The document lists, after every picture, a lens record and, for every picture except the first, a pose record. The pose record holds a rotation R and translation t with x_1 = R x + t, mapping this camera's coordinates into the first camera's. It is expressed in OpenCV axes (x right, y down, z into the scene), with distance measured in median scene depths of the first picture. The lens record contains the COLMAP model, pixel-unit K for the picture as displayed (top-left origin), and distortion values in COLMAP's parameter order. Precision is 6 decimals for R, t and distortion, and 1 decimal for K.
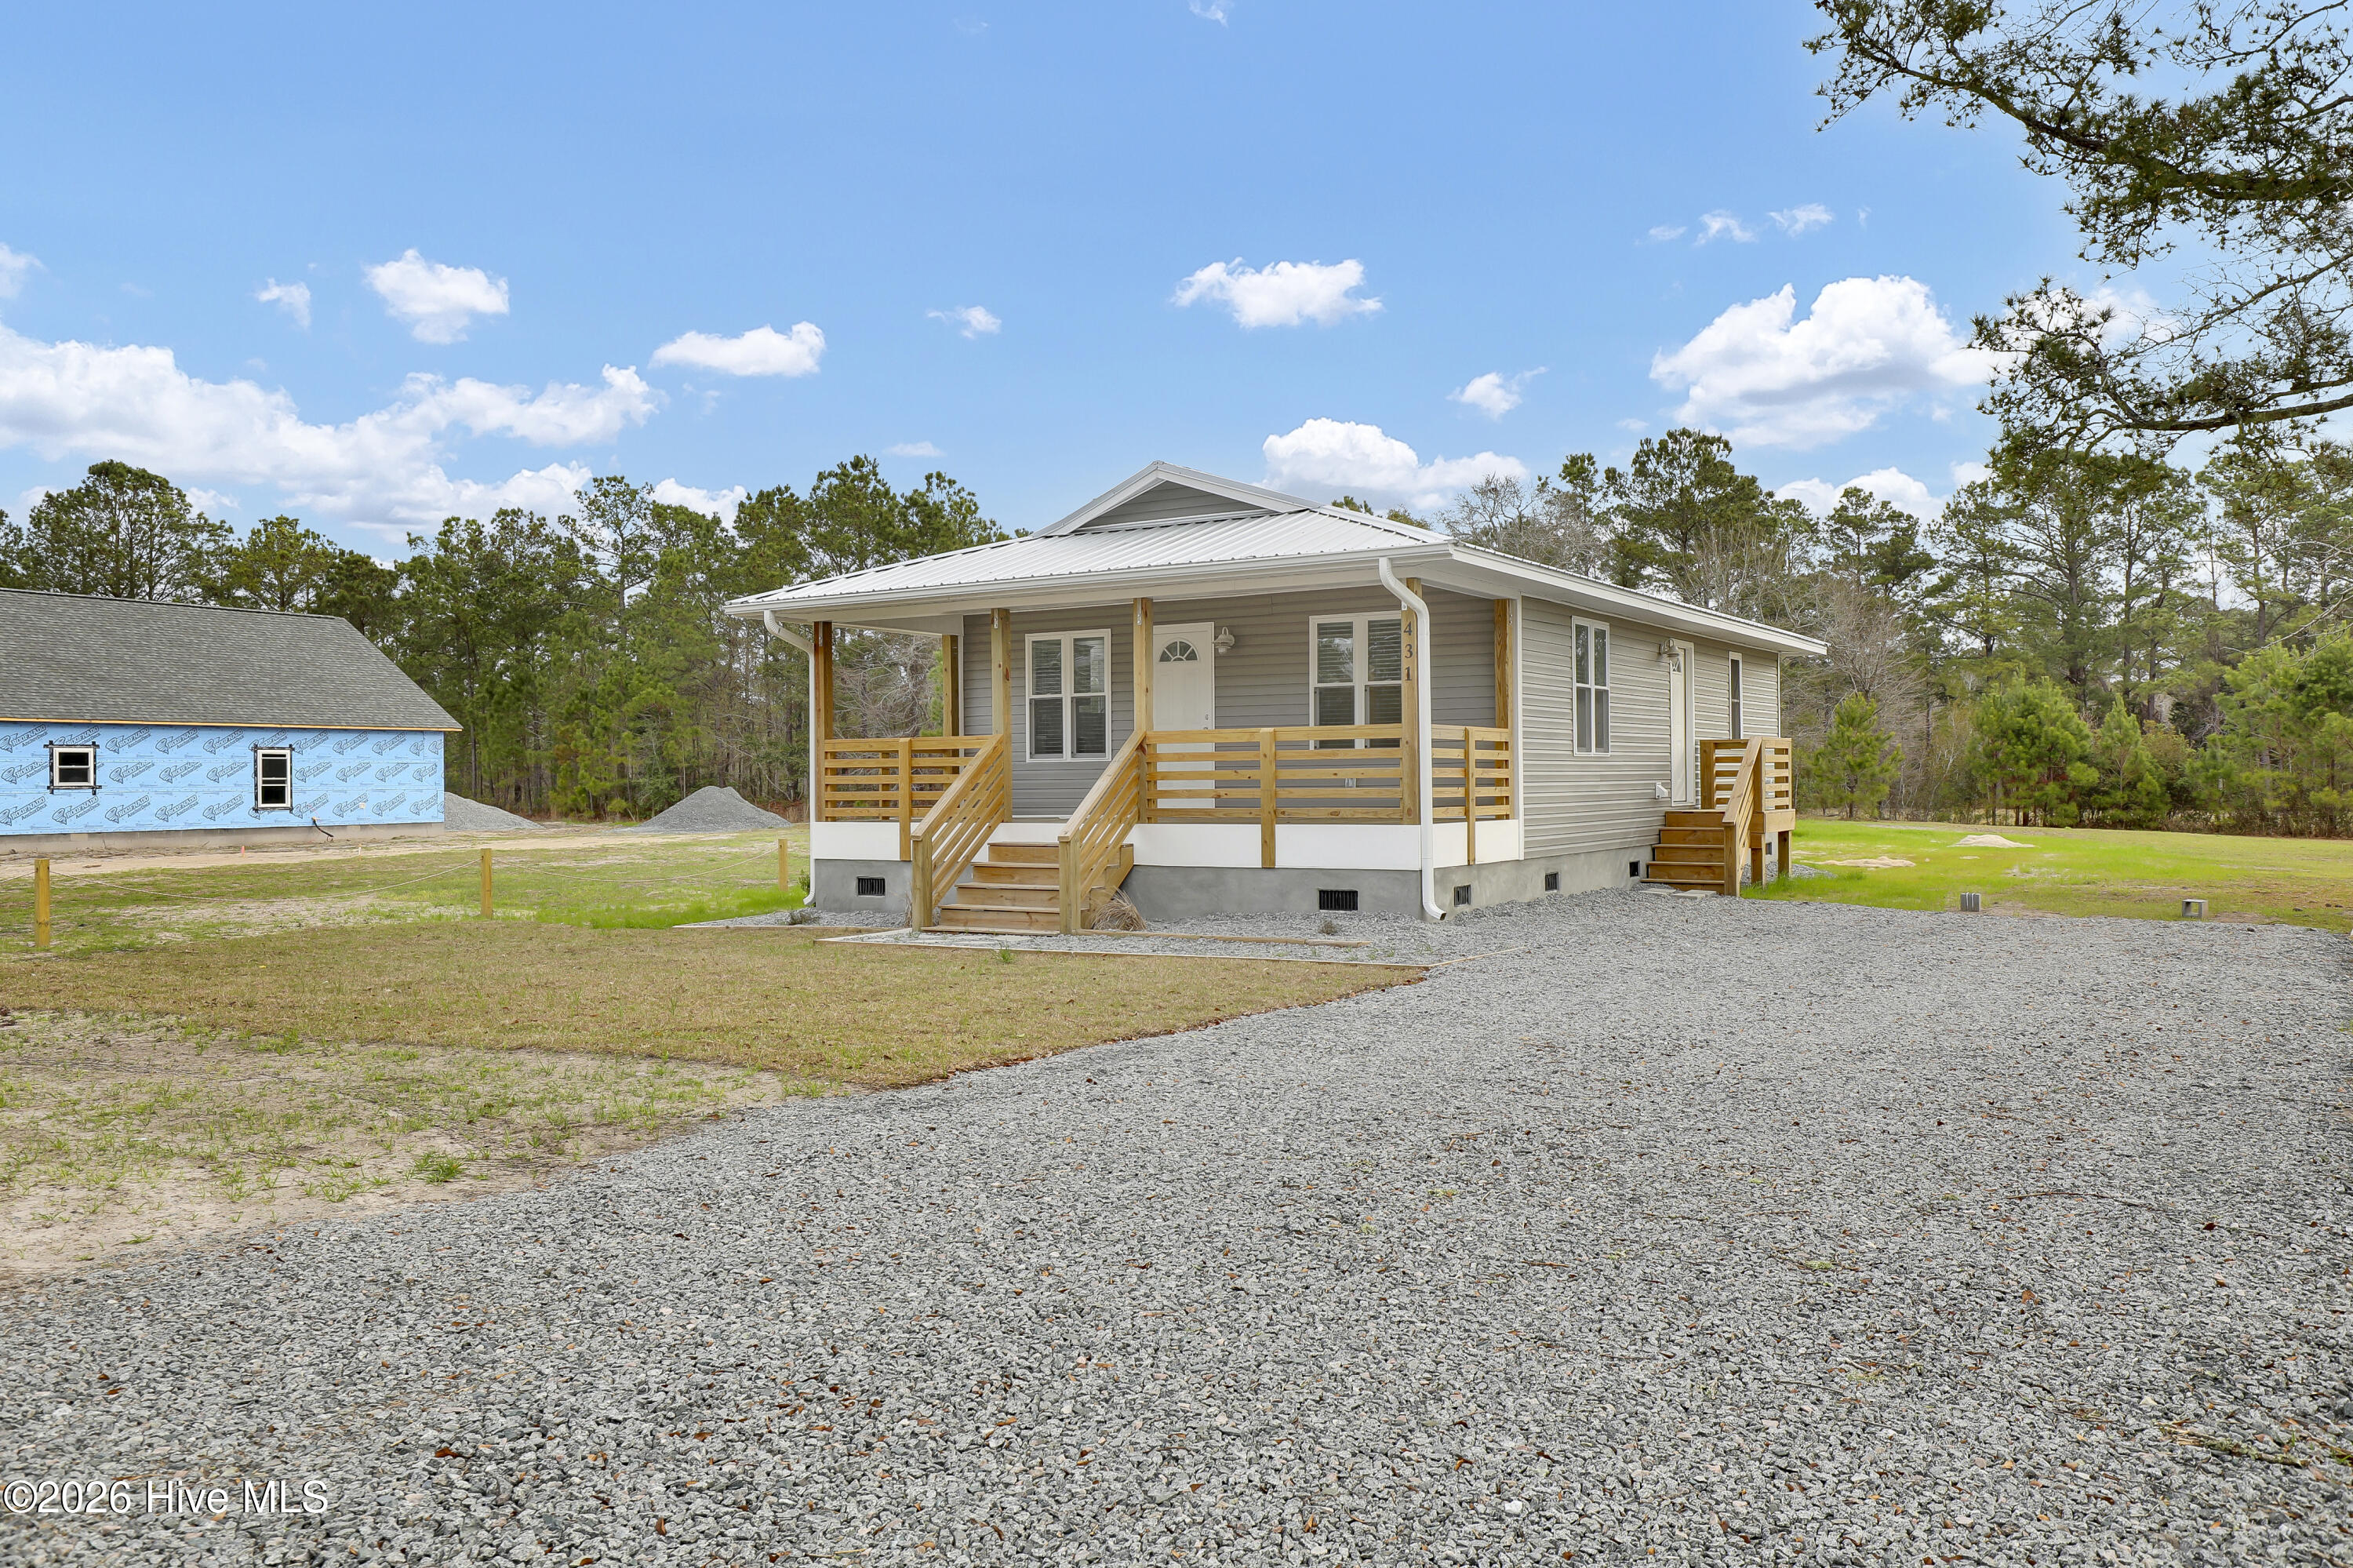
lens RADIAL K [[1789.2, 0, 1170.4], [0, 1789.2, 785.6], [0, 0, 1]] dist [0.009648, 0.001252]
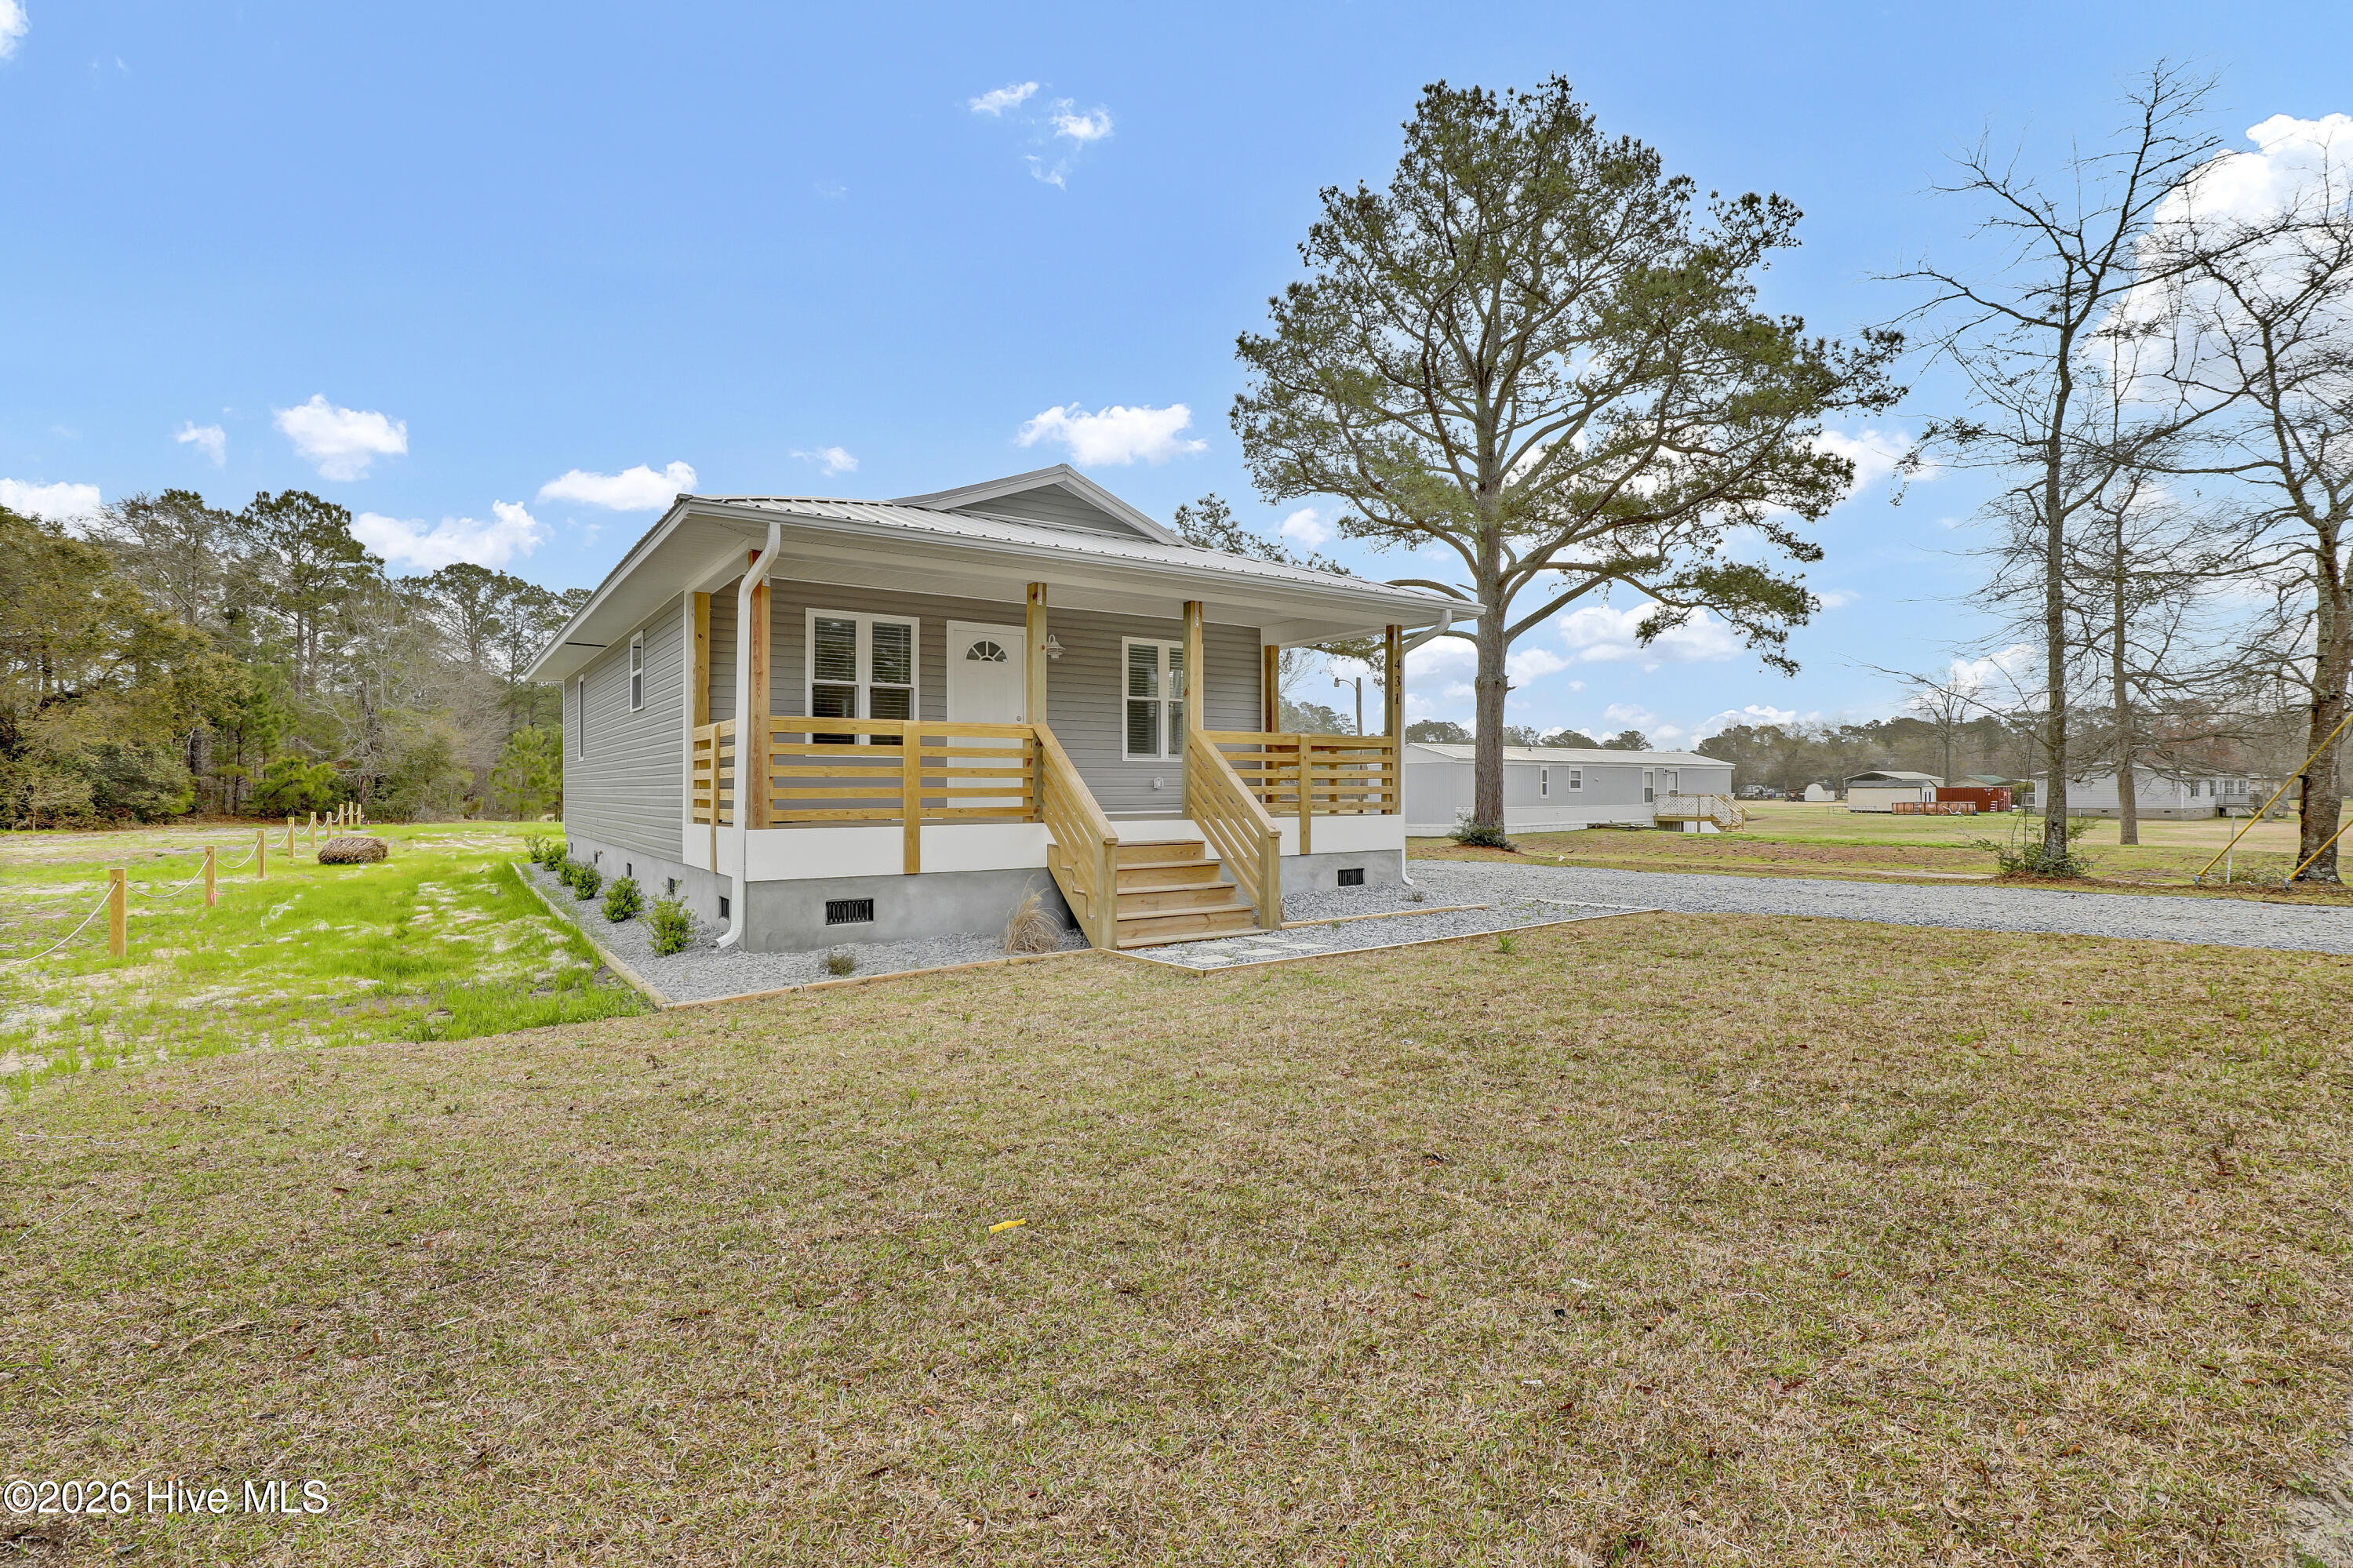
lens RADIAL K [[1078.7, 0, 1176.8], [0, 1078.7, 777.3], [0, 0, 1]] dist [-0.004120, -0.000295]
pose [[0.402155, 0.012687, 0.915484, -0.525426], [-0.003328, 0.999918, -0.012395, 0.004064], [-0.915566, 0.001938, 0.402164, 0.670769]]
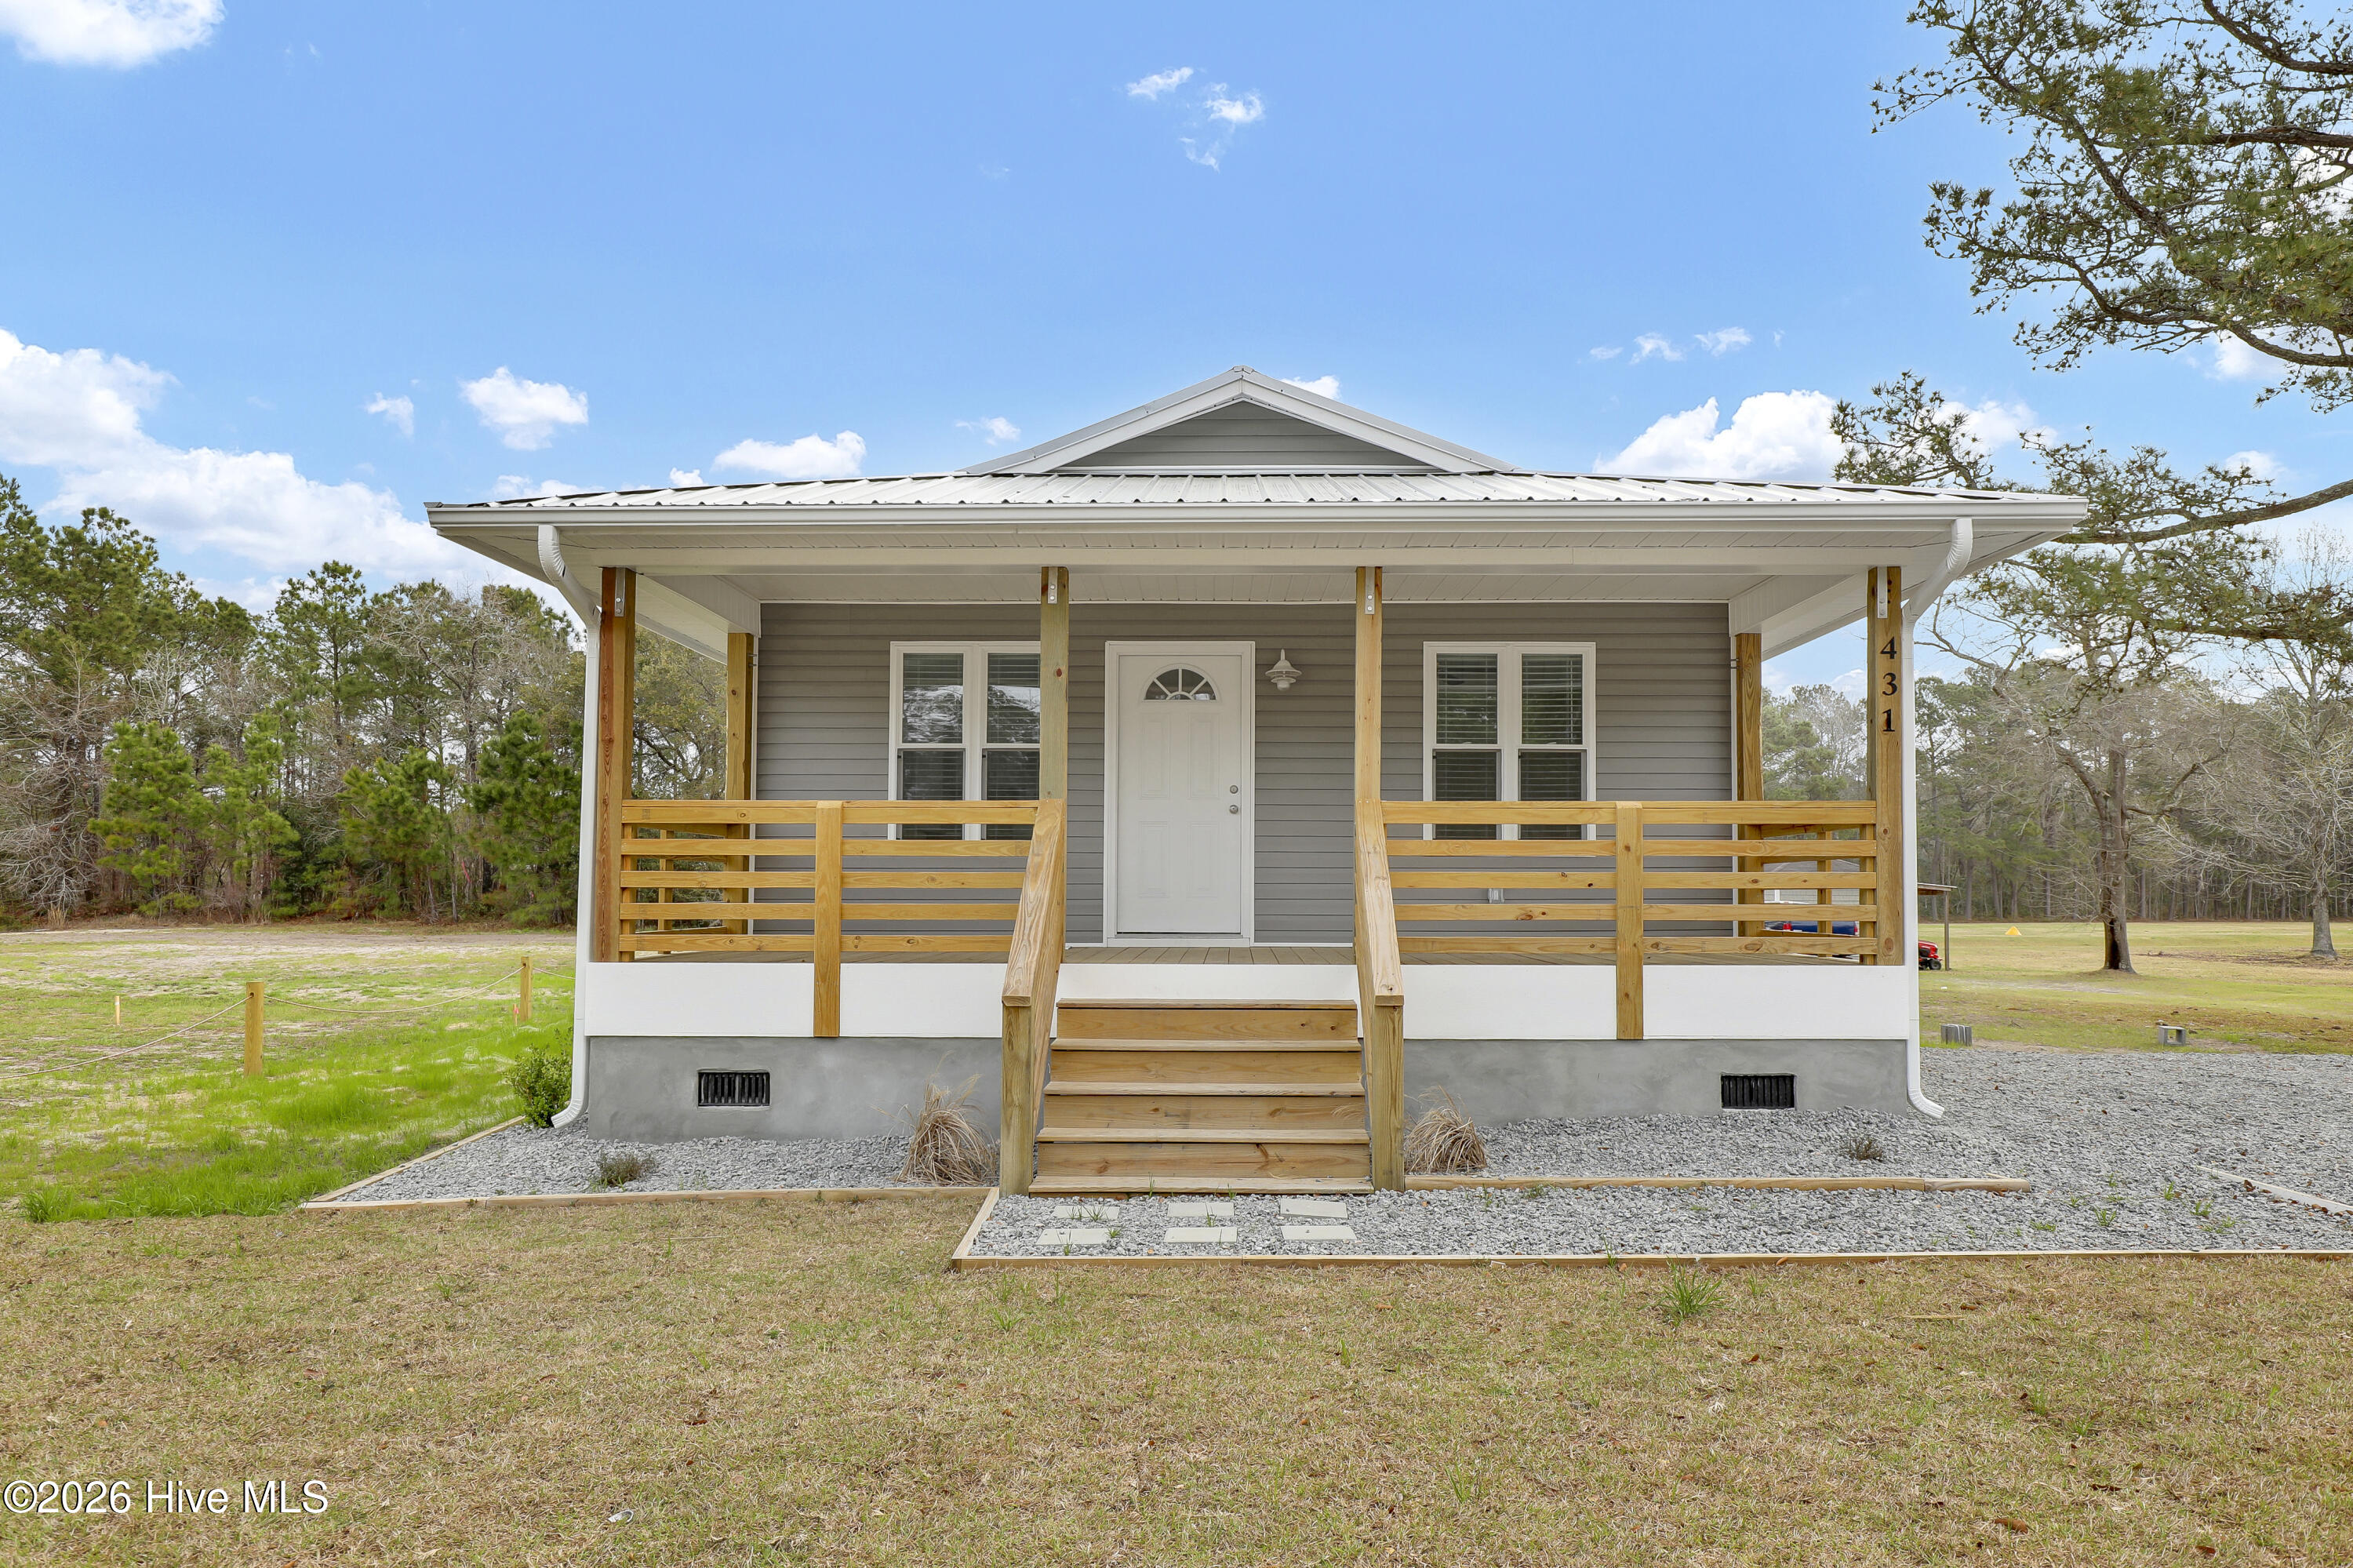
lens RADIAL K [[1608.8, 0, 1222.3], [0, 1608.8, 815.1], [0, 0, 1]] dist [-0.030649, 0.005109]
pose [[0.852943, 0.036142, 0.520751, -0.283770], [-0.008892, 0.998461, -0.054733, 0.002112], [-0.521928, 0.042053, 0.851952, 0.522813]]
